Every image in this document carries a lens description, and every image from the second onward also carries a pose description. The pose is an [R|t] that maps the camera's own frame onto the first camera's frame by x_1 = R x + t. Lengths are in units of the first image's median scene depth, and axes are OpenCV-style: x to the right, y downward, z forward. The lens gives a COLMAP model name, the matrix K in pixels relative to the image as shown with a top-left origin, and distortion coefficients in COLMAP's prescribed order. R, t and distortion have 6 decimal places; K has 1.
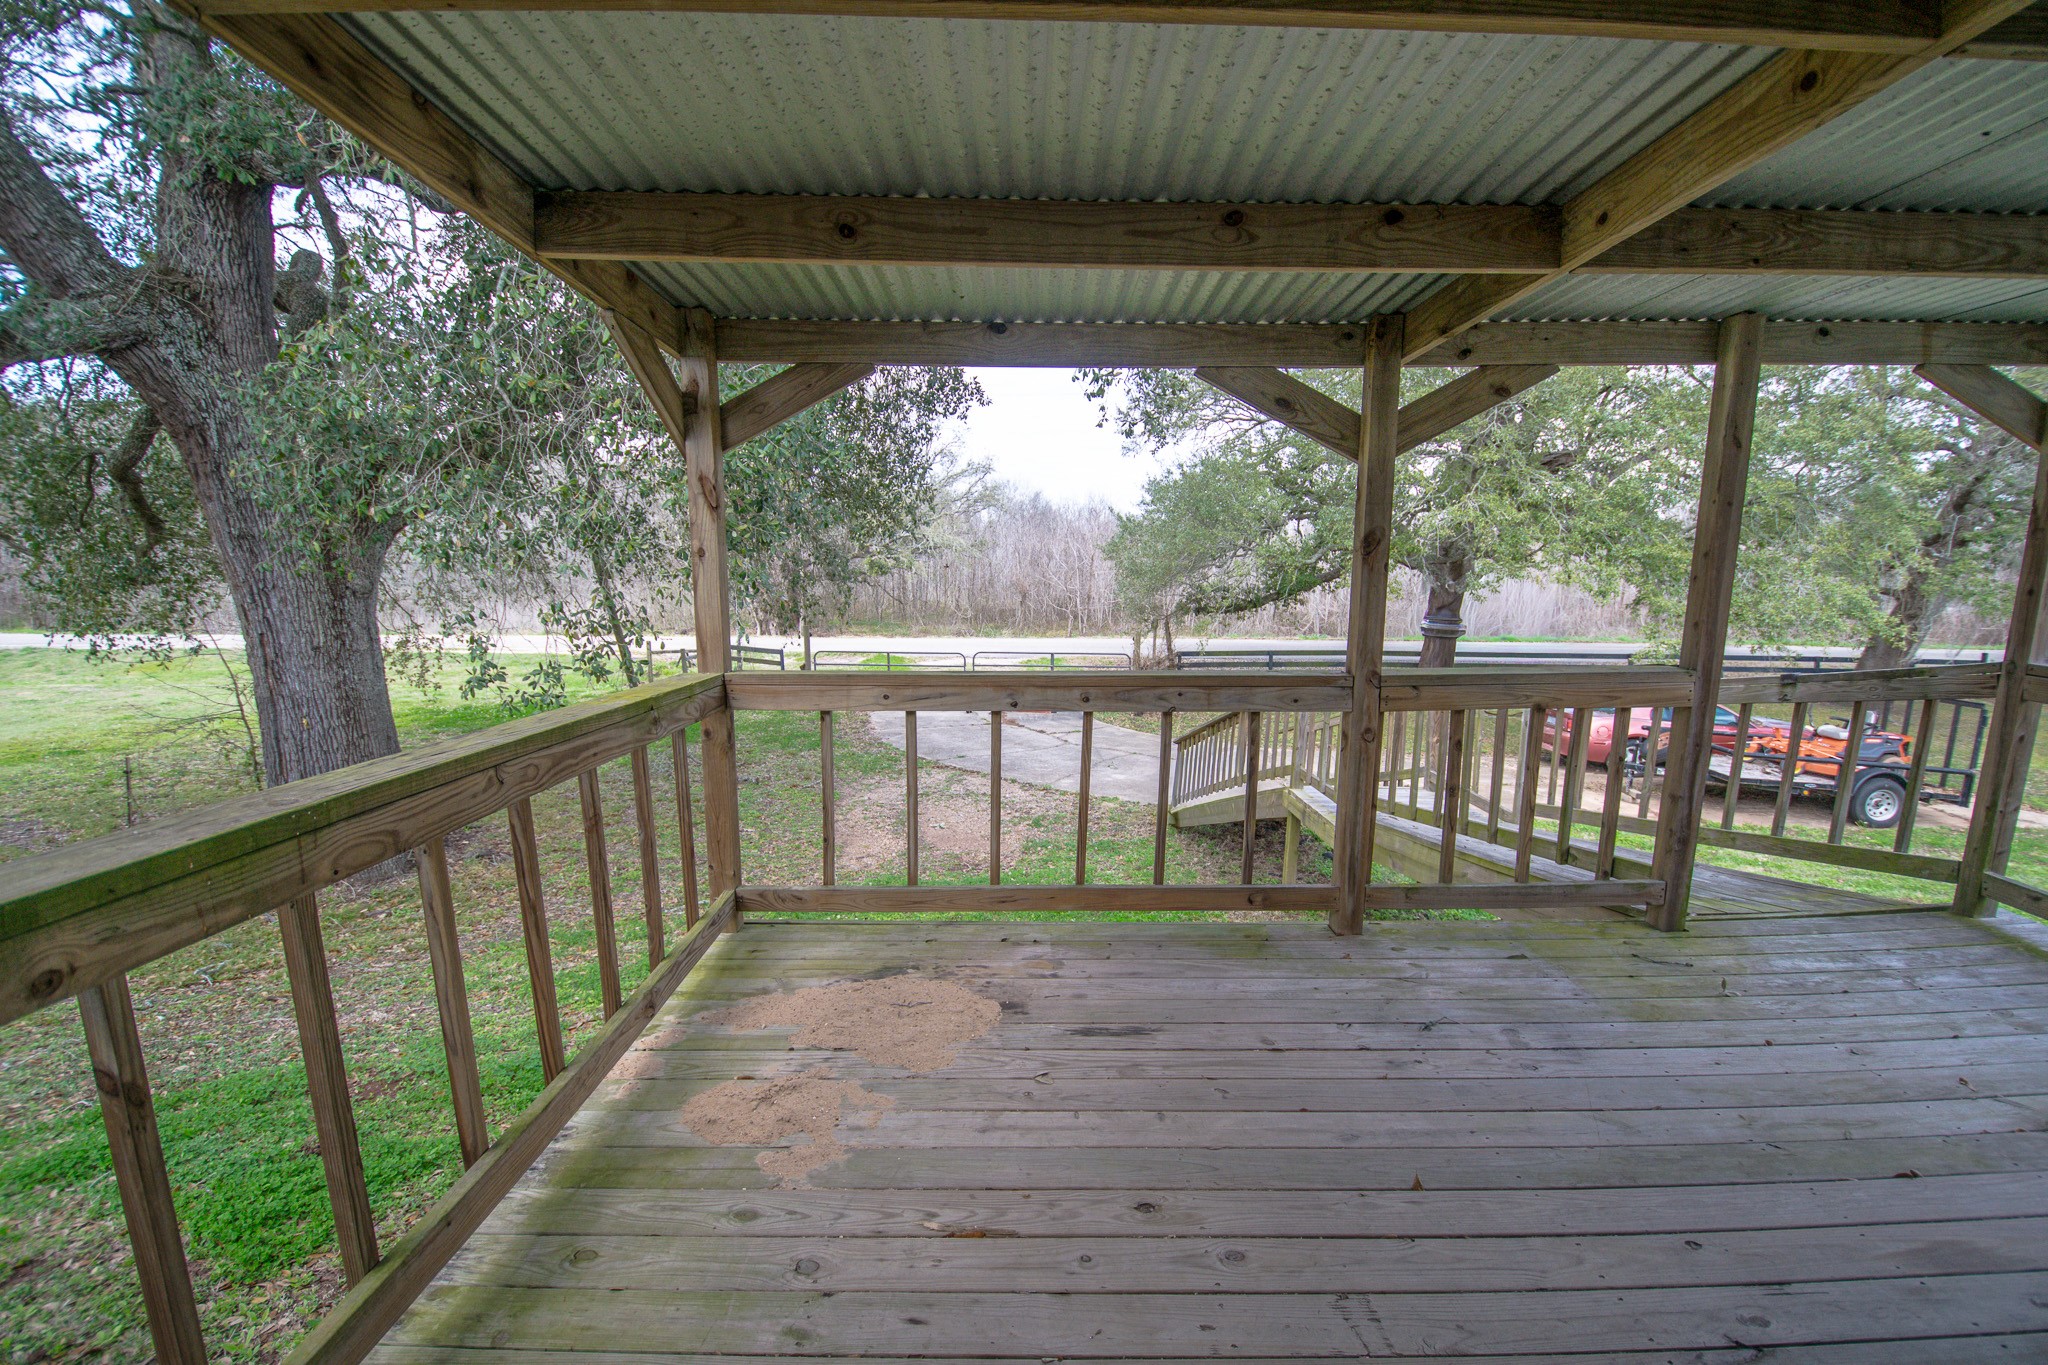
lens RADIAL K [[869.3, 0, 1020.4], [0, 869.3, 698.4], [0, 0, 1]] dist [0.014248, -0.020476]
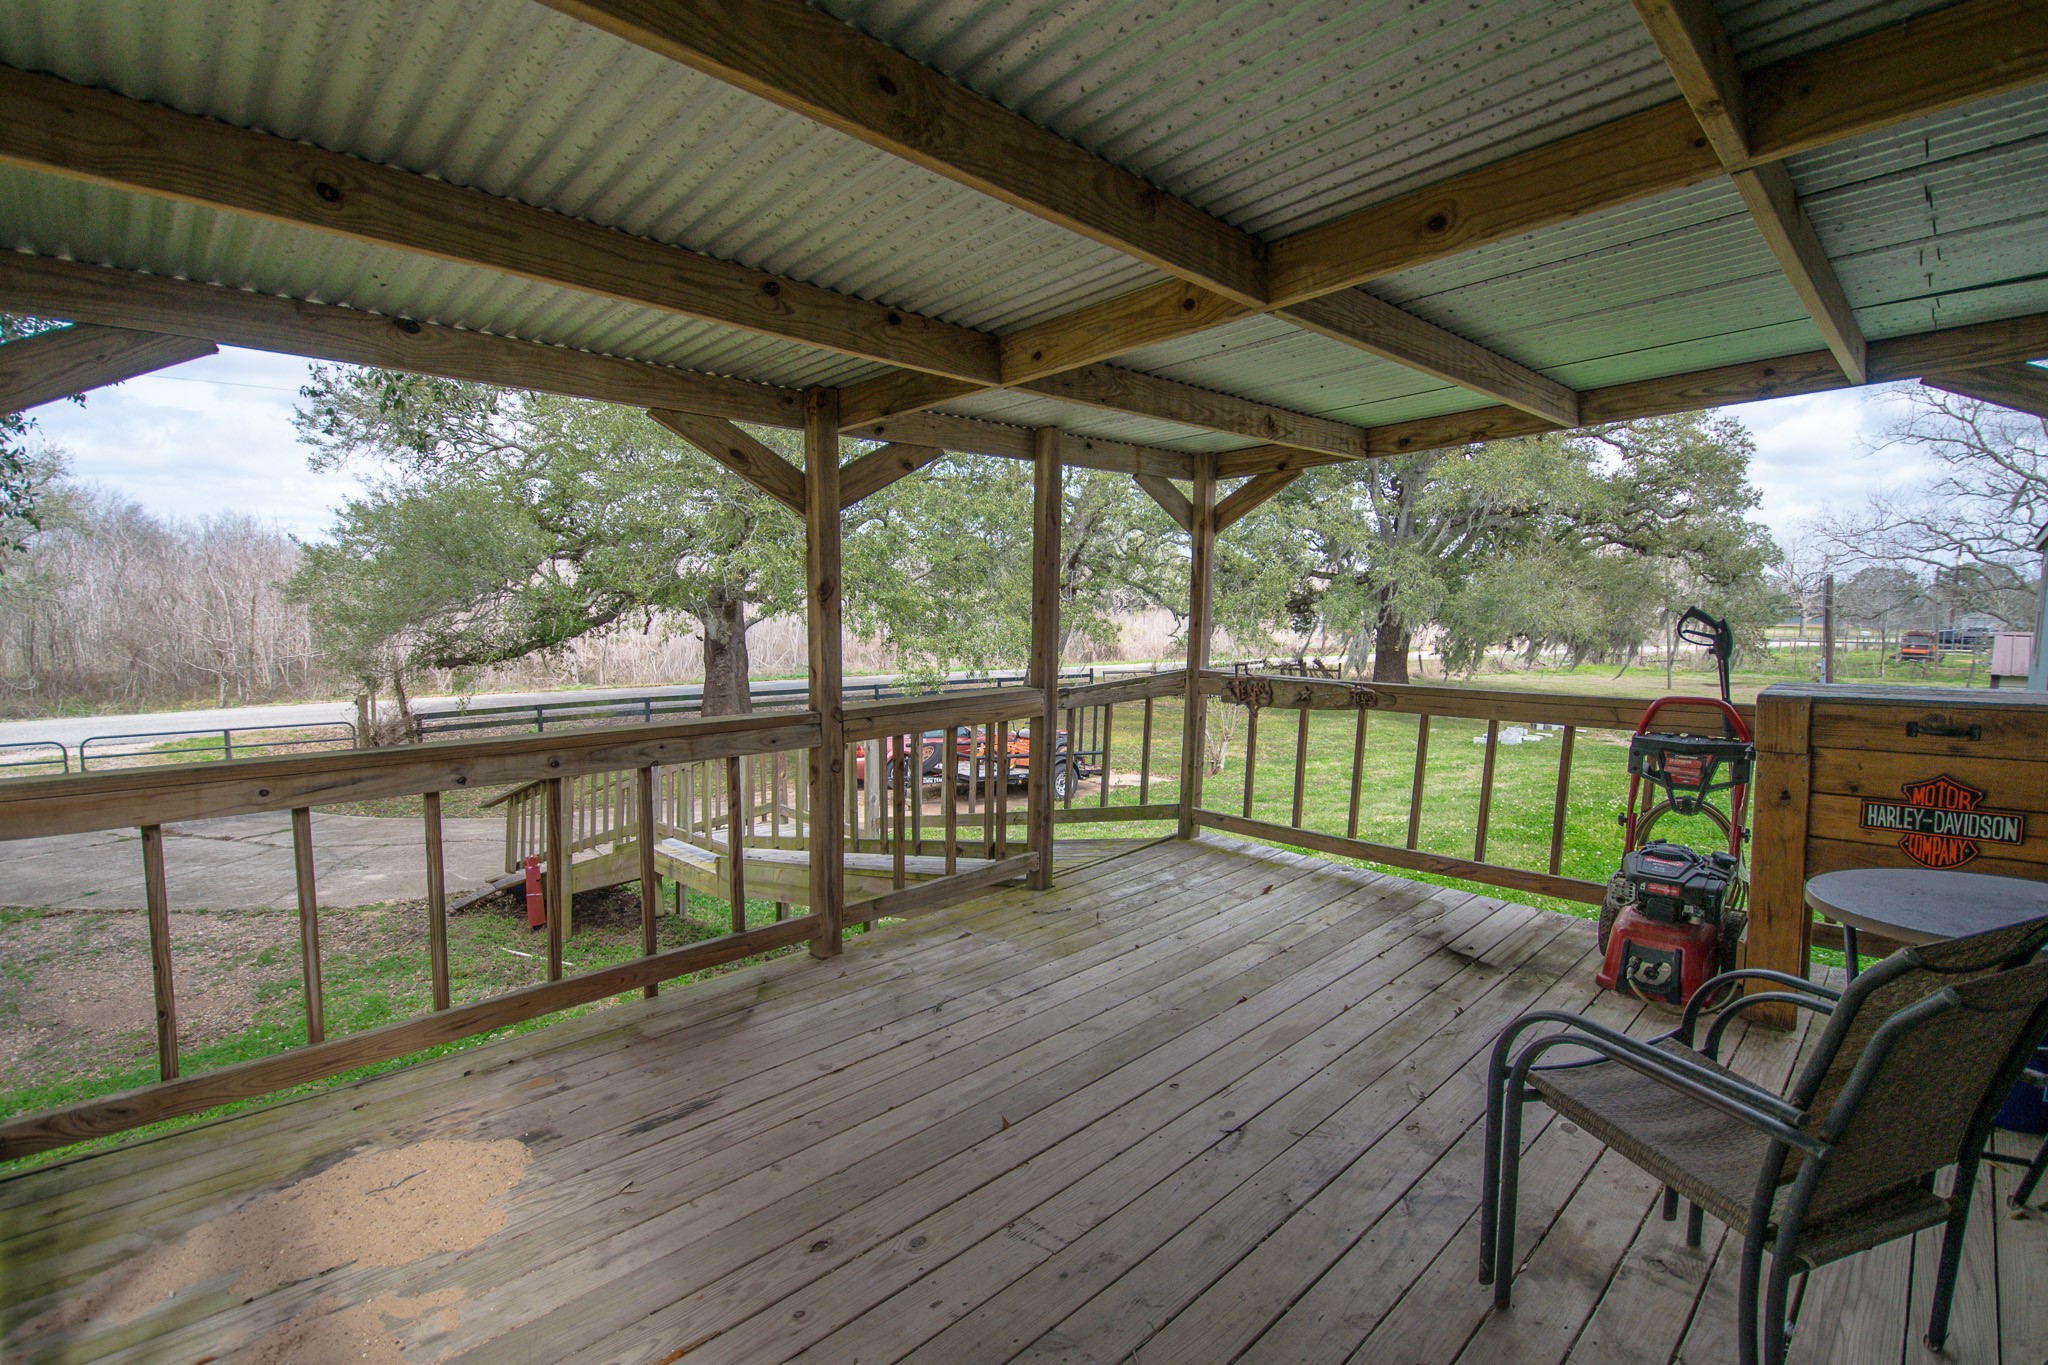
lens RADIAL K [[902.1, 0, 1009.4], [0, 902.1, 700.6], [0, 0, 1]] dist [0.019447, -0.028847]
pose [[0.735882, -0.071064, 0.673370, -0.205996], [0.105278, 0.994391, -0.010108, -0.005353], [-0.668875, 0.078330, 0.739236, 0.017769]]
